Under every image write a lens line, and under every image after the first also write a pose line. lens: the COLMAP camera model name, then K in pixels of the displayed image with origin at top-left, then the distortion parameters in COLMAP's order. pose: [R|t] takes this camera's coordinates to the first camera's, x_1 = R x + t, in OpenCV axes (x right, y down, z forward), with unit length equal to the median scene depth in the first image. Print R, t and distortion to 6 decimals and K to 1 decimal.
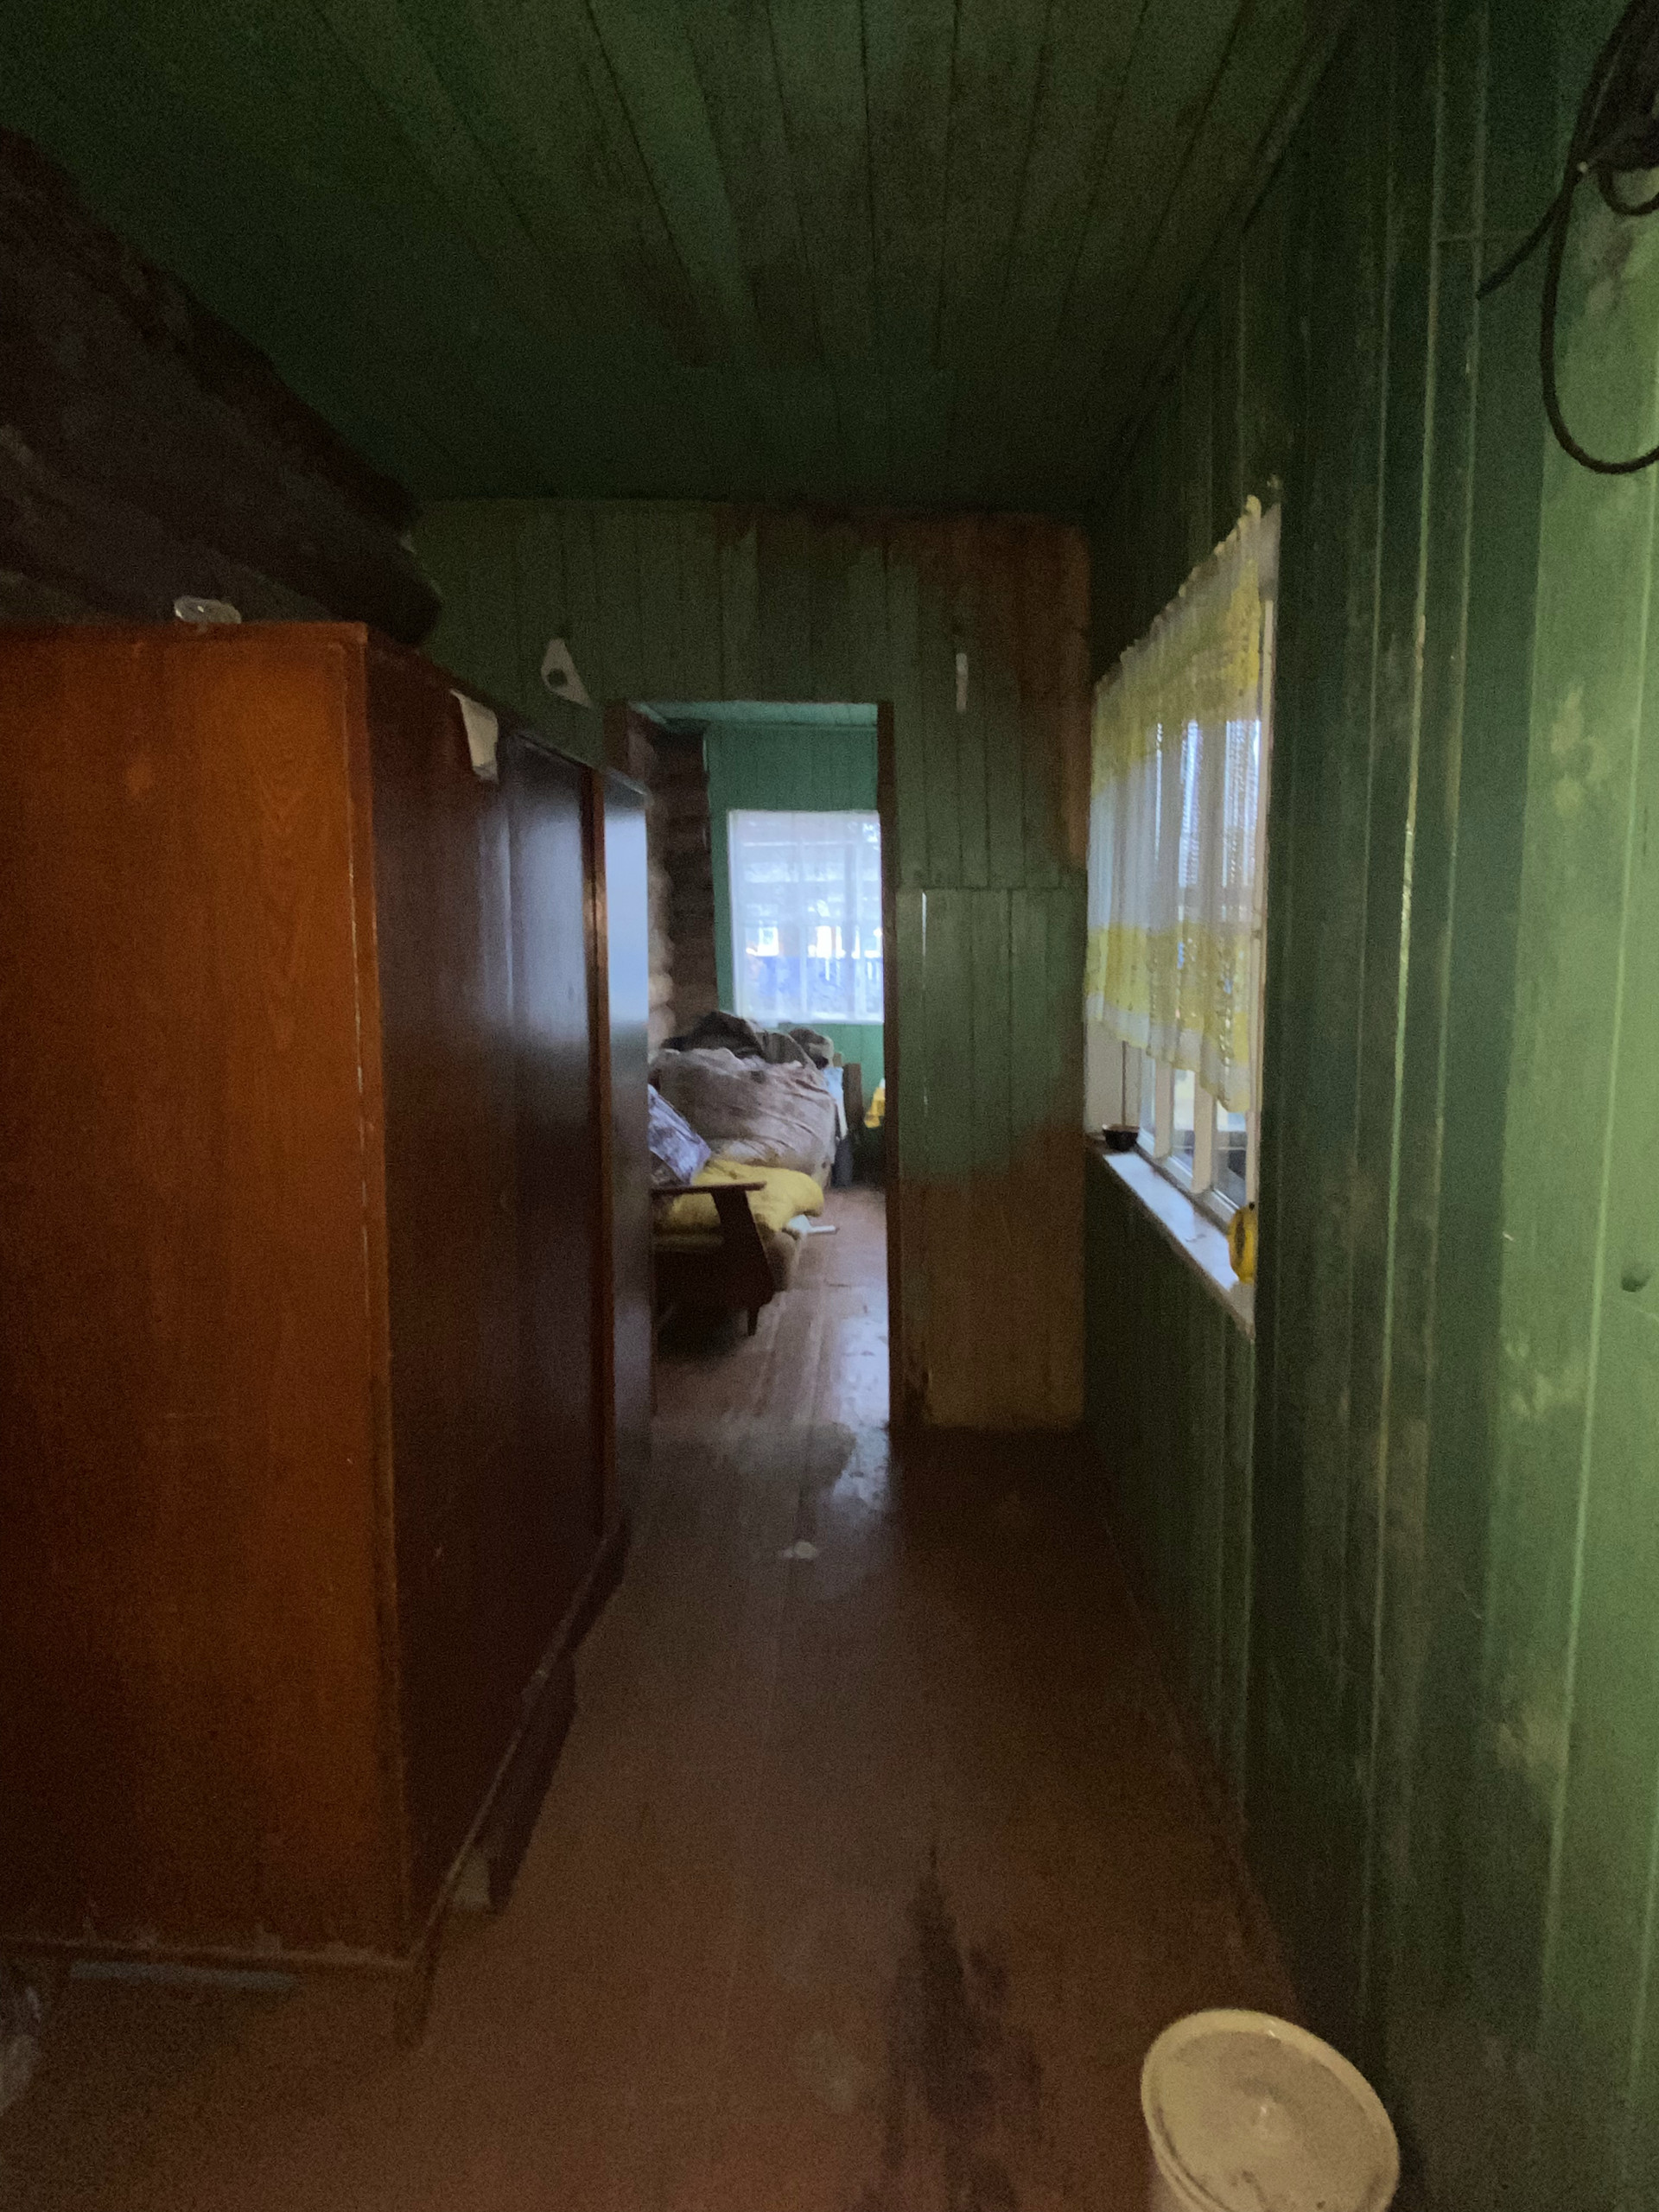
lens RADIAL K [[1197.2, 0, 825.1], [0, 1197.2, 1098.3], [0, 0, 1]] dist [0.084215, -0.101658]
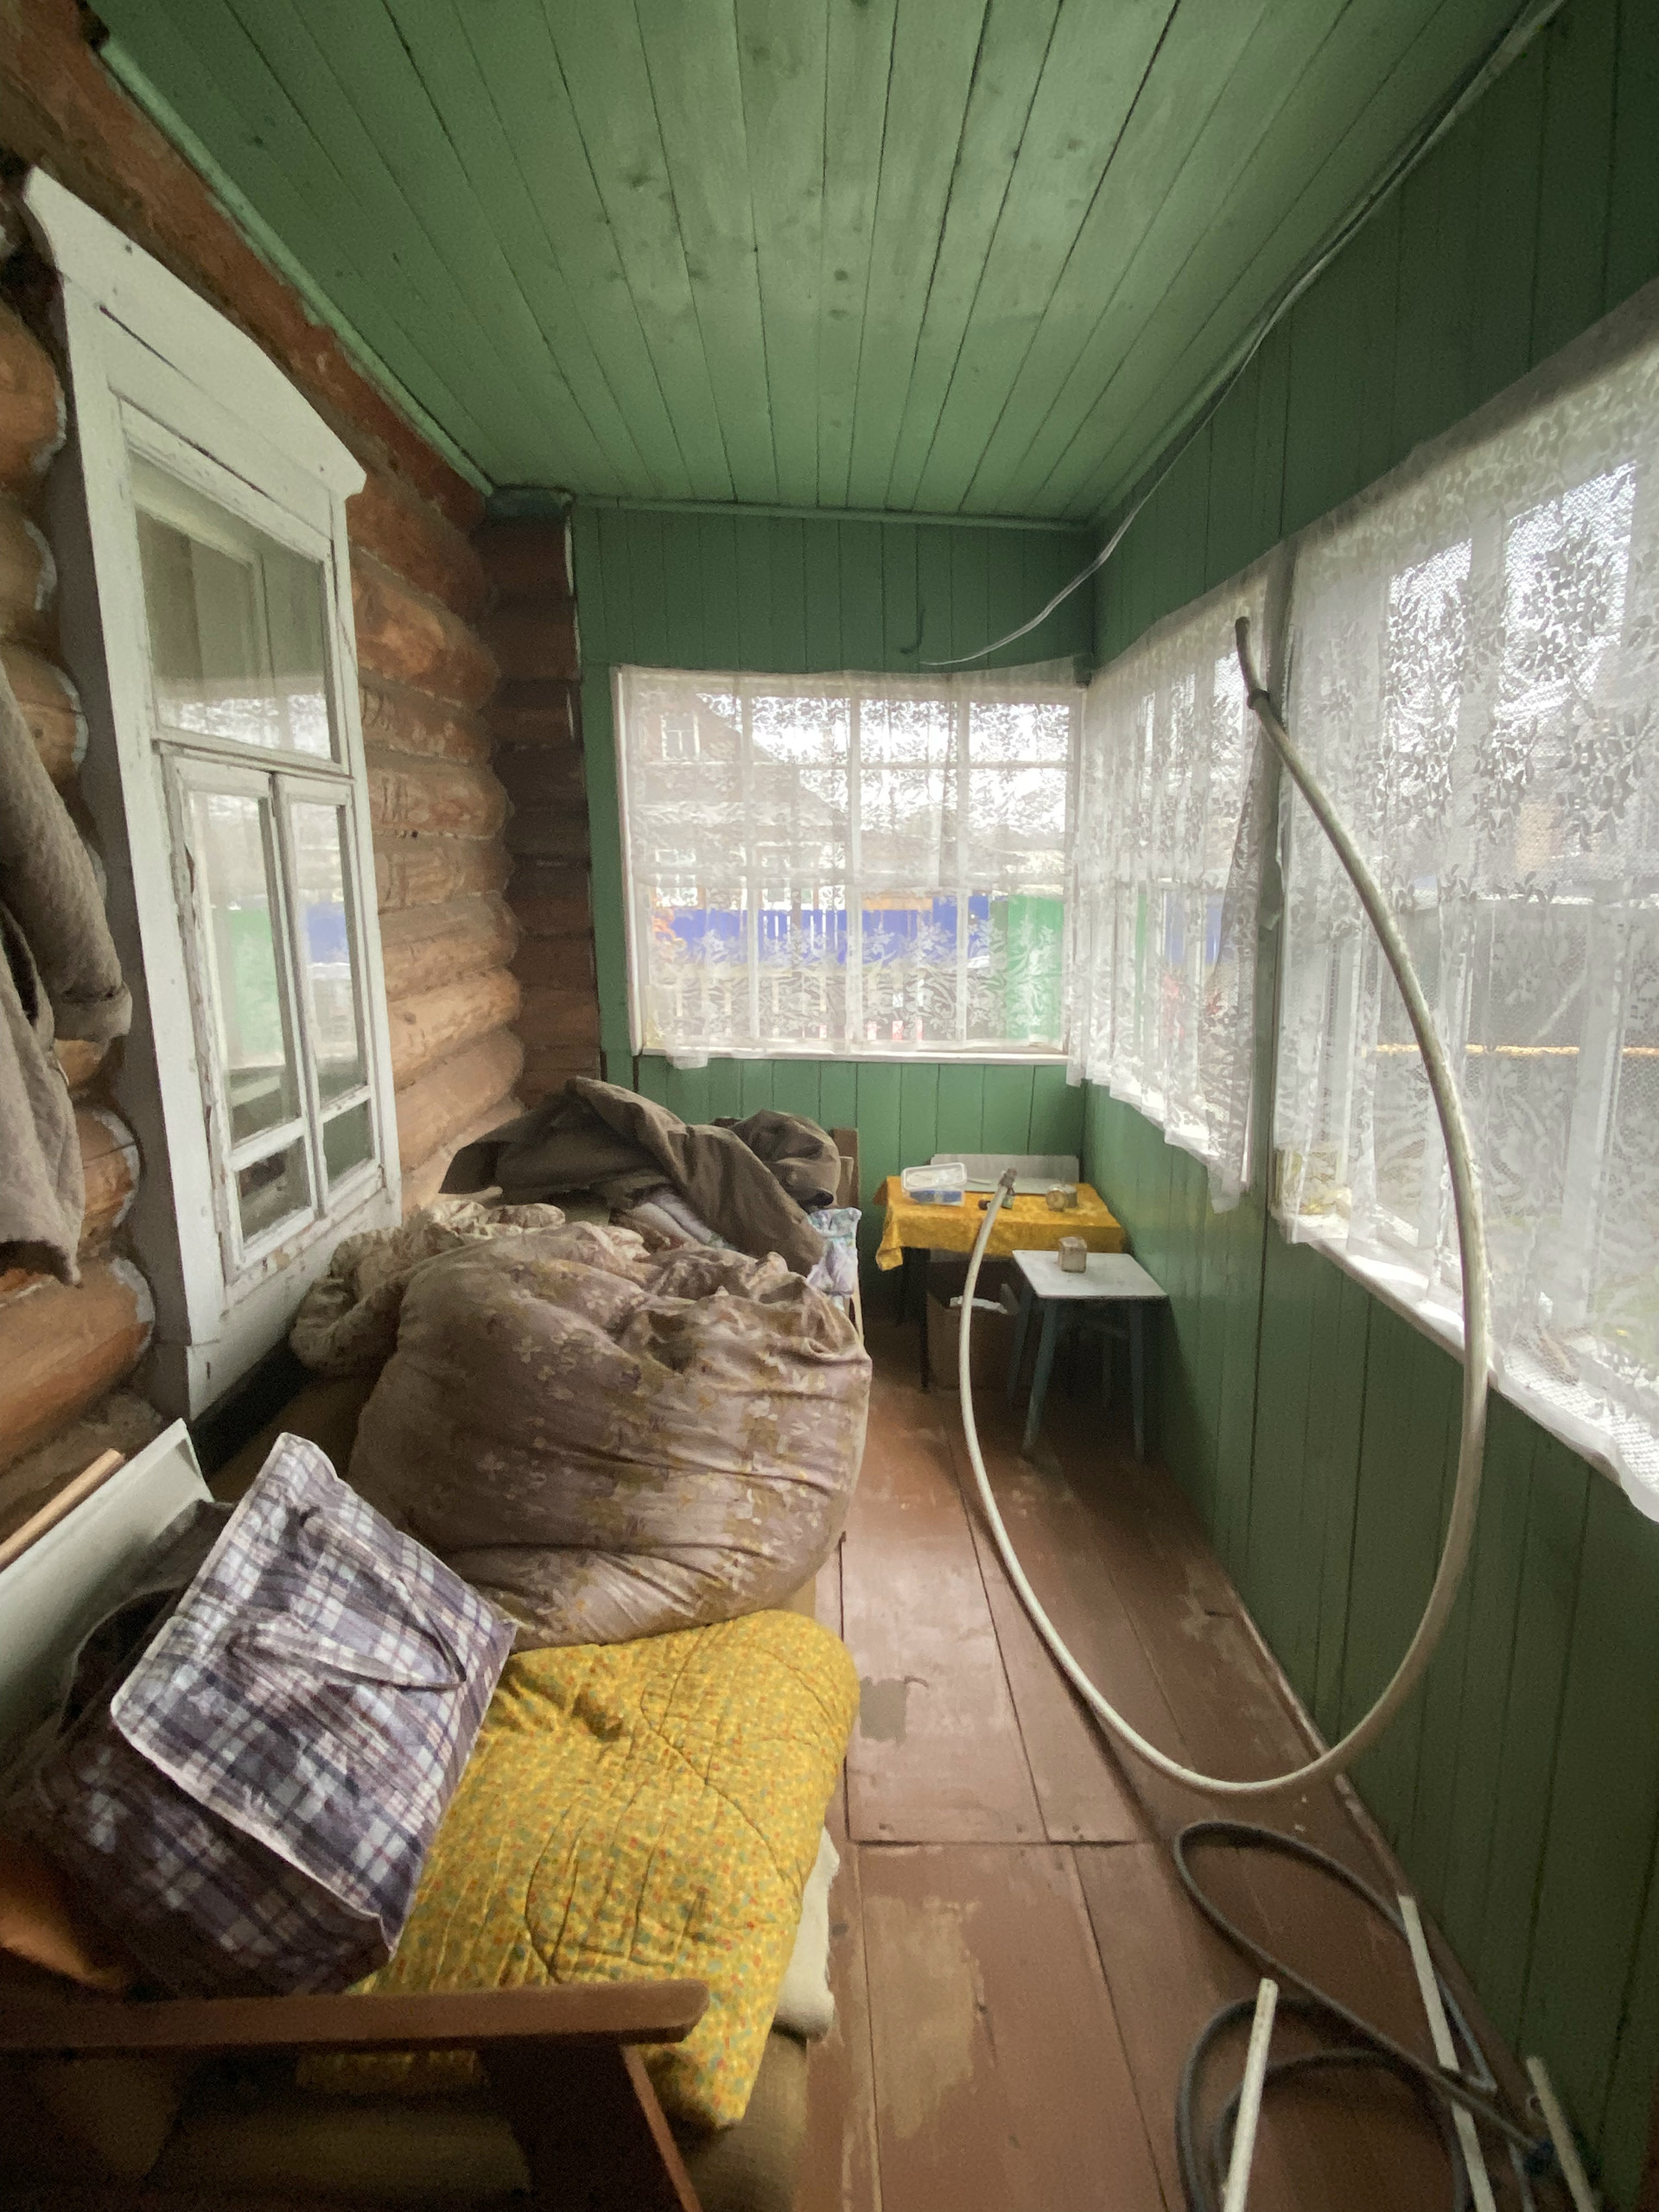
lens RADIAL K [[1197.2, 0, 825.1], [0, 1197.2, 1098.3], [0, 0, 1]] dist [0.084215, -0.101658]
pose [[0.997521, 0.002512, 0.070330, -0.036523], [-0.005237, 0.999241, 0.038591, -0.102239], [-0.070179, -0.038863, 0.996777, 0.658203]]
